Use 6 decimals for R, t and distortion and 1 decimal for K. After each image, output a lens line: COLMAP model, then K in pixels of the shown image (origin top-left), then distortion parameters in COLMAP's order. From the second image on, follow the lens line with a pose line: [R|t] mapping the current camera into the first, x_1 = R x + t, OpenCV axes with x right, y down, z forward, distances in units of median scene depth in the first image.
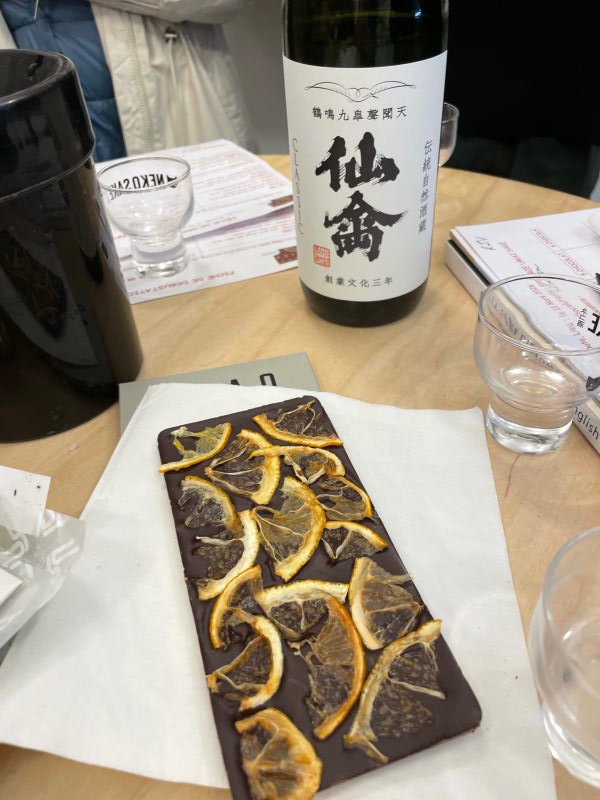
lens RADIAL K [[631.3, 0, 314.1], [0, 631.3, 411.9], [0, 0, 1]] dist [0.073678, -0.127331]
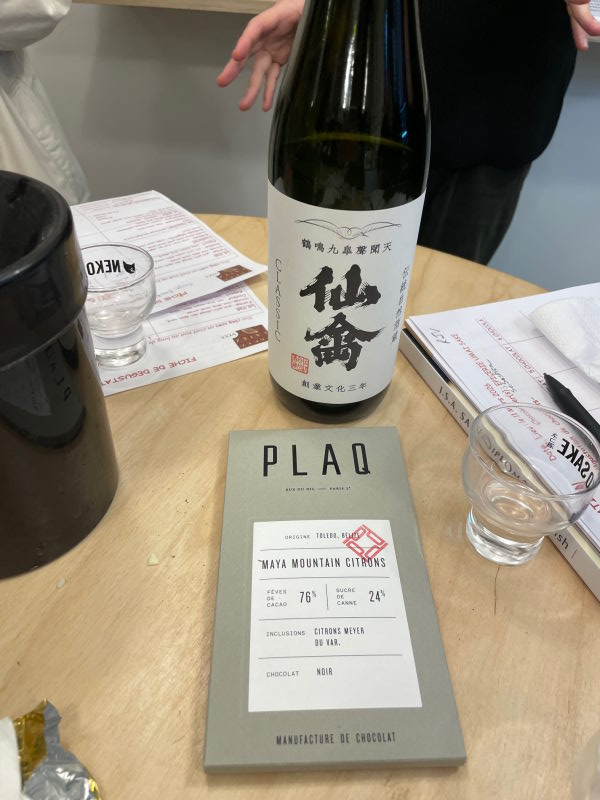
lens RADIAL K [[631.3, 0, 307.4], [0, 631.3, 399.2], [0, 0, 1]] dist [0.073678, -0.127331]
pose [[0.984688, -0.024600, 0.172583, -0.140296], [0.022806, 0.999663, 0.012376, -0.183538], [-0.172829, -0.008250, 0.984917, -0.009175]]
